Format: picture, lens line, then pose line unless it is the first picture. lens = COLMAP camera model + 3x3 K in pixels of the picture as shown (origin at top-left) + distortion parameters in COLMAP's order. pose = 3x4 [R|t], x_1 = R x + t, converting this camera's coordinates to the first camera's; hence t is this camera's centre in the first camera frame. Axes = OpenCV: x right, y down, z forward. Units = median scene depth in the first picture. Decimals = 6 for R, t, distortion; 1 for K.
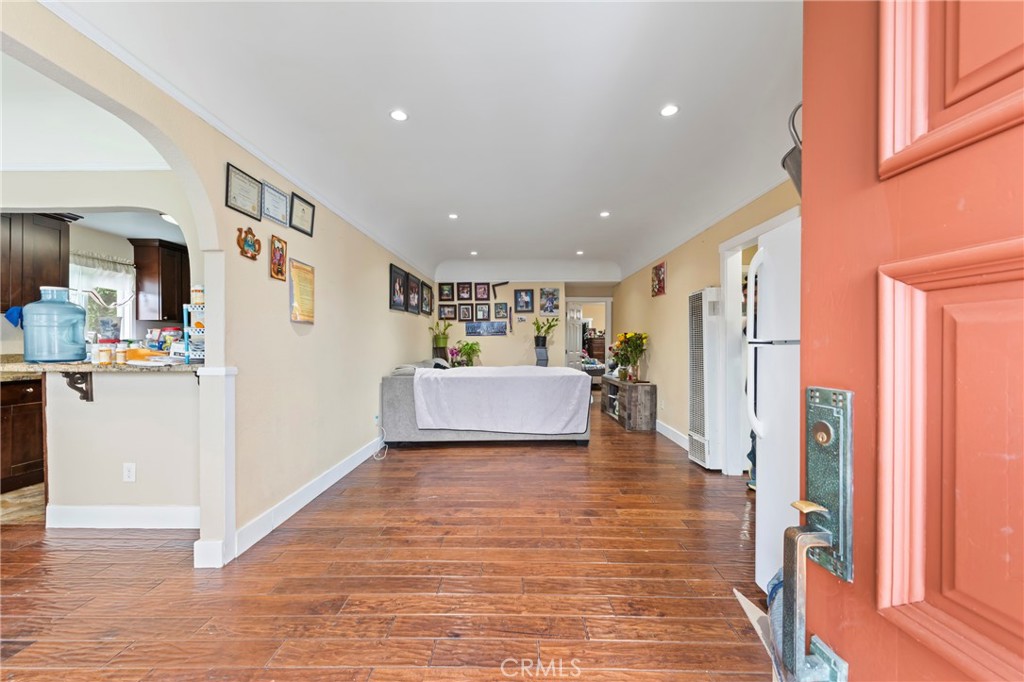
lens RADIAL K [[404.3, 0, 511.5], [0, 404.3, 342.5], [0, 0, 1]] dist [0.013949, -0.001154]
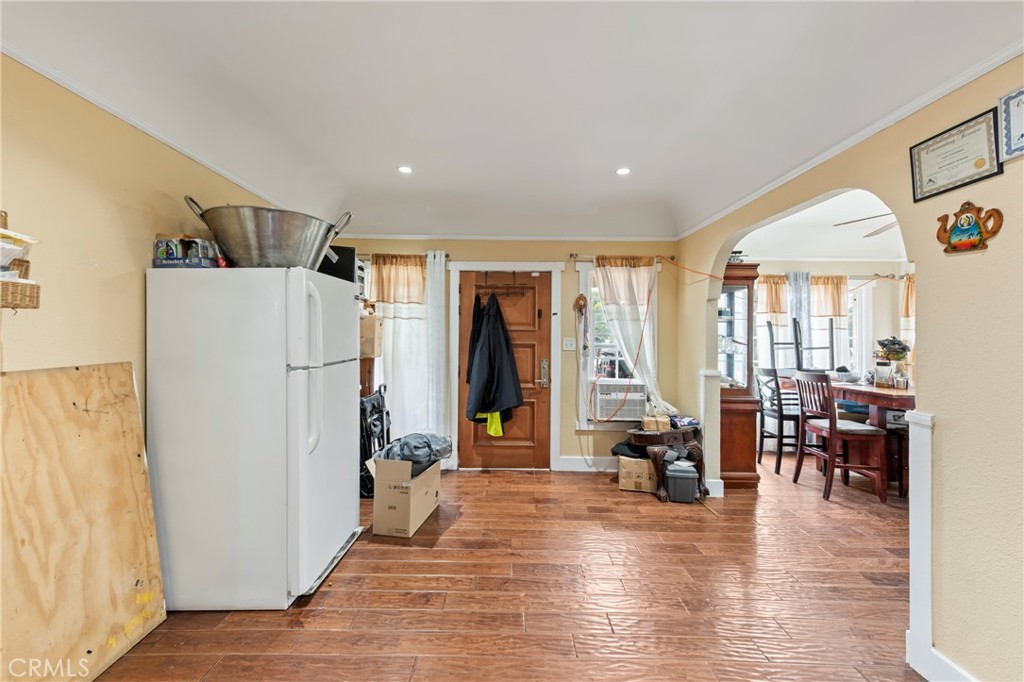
lens RADIAL K [[404.3, 0, 504.3], [0, 404.3, 335.2], [0, 0, 1]] dist [0.013949, -0.001154]
pose [[-0.999882, -0.009403, -0.012168, 0.040849], [-0.009401, 0.999956, -0.000243, -0.036379], [0.012170, -0.000129, -0.999926, 0.850441]]
